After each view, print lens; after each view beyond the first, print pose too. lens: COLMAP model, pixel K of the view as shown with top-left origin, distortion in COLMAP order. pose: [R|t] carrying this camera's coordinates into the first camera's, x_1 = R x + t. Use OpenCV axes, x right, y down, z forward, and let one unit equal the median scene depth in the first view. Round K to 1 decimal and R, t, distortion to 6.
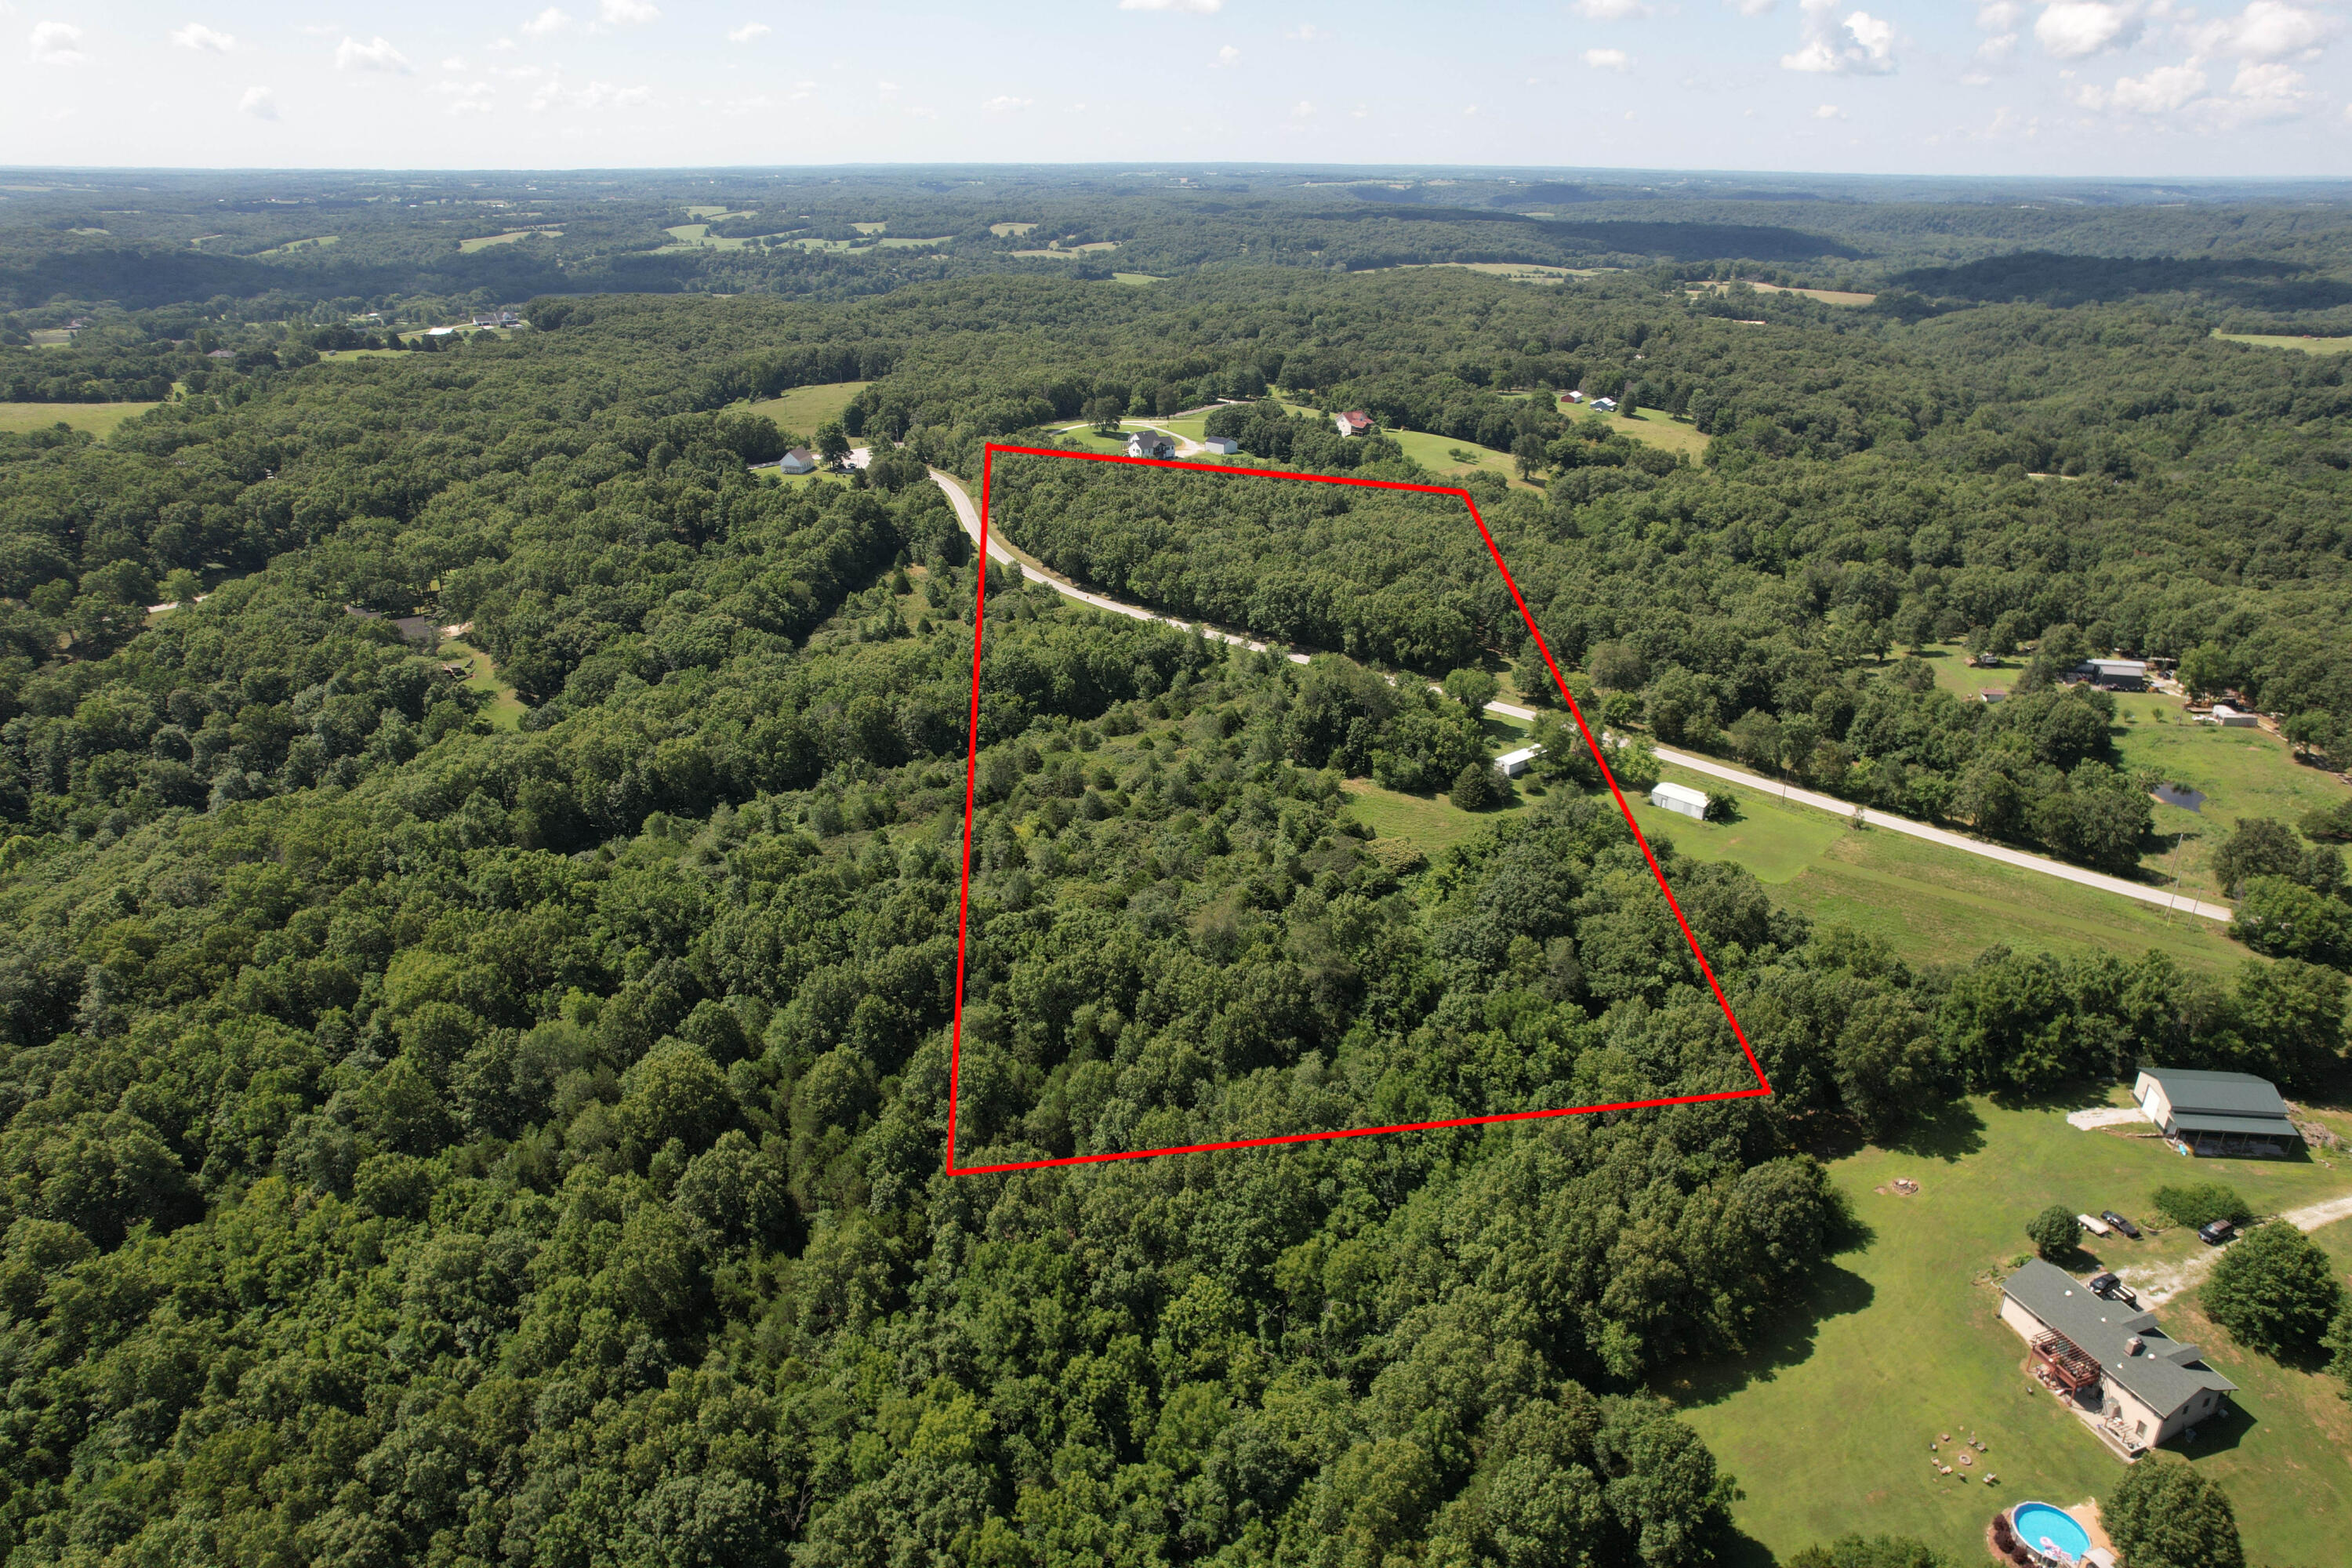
lens RADIAL K [[1497.4, 0, 1188.9], [0, 1497.4, 792.5], [0, 0, 1]] dist [-0.077477, 0.067479]
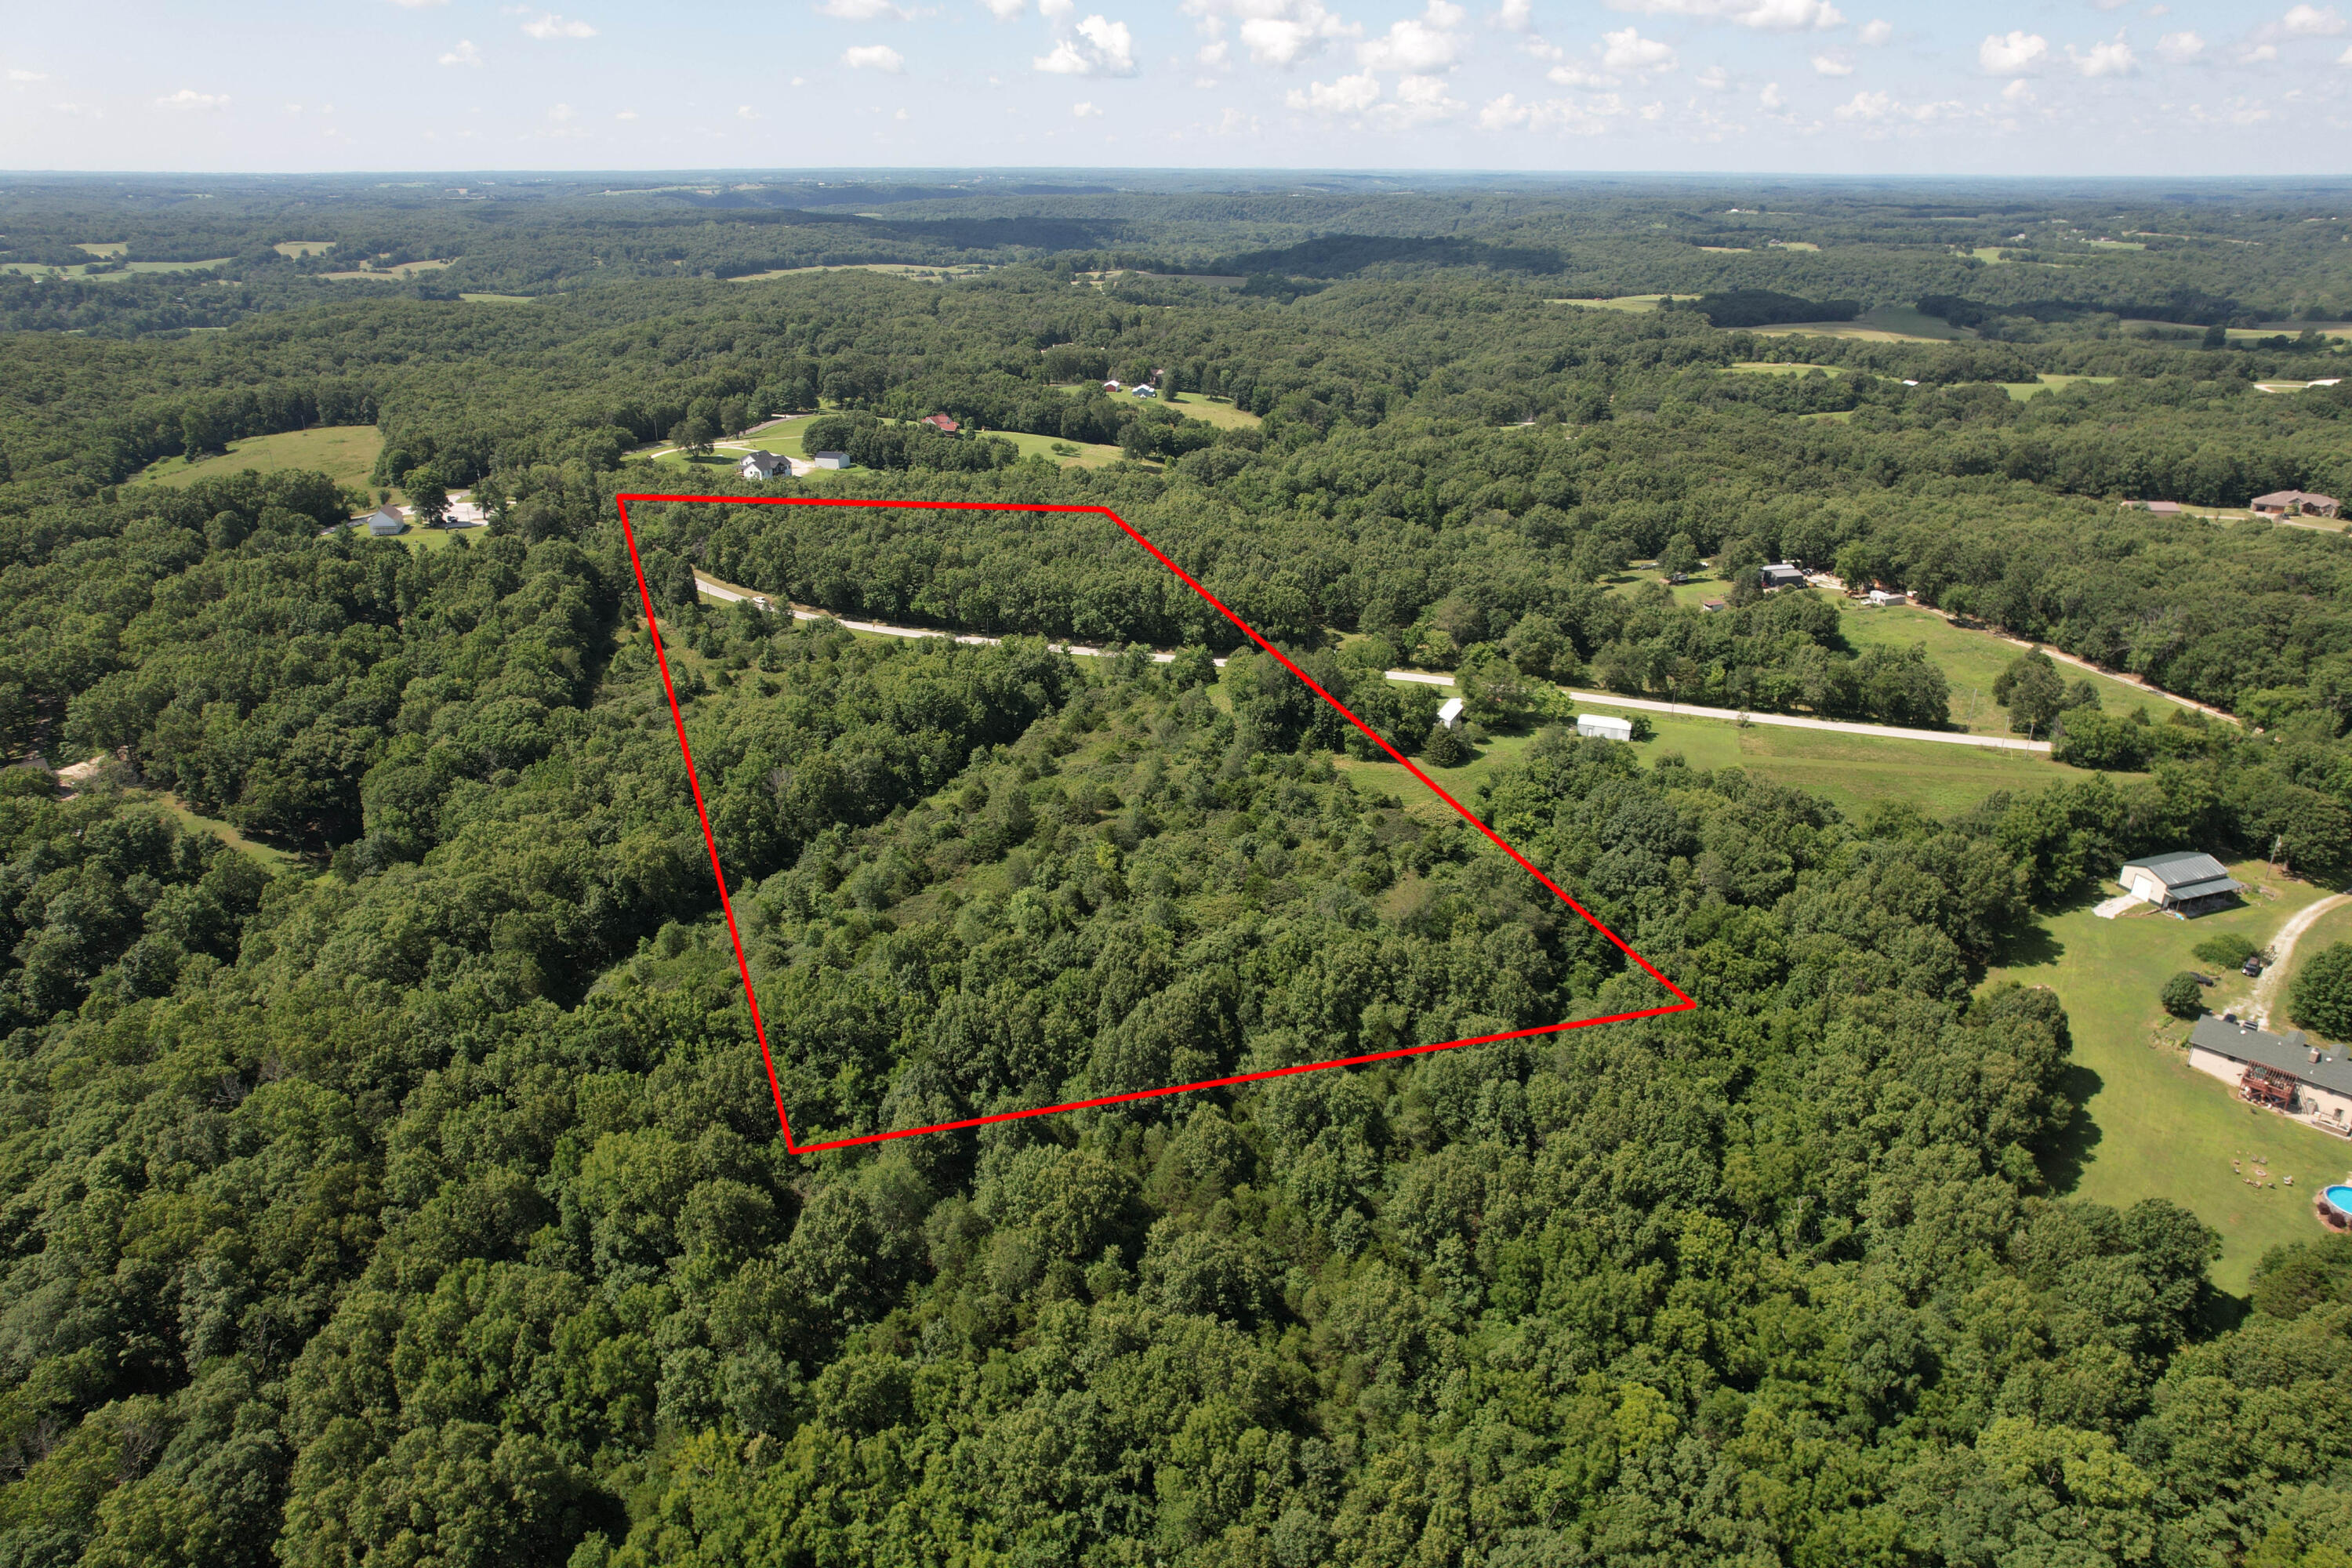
lens RADIAL K [[1497.4, 0, 1188.9], [0, 1497.4, 792.5], [0, 0, 1]] dist [-0.077477, 0.067479]
pose [[0.904368, -0.169571, 0.391617, -0.334623], [0.169938, 0.984868, 0.034008, -0.031820], [-0.391458, 0.035795, 0.919500, 0.081096]]
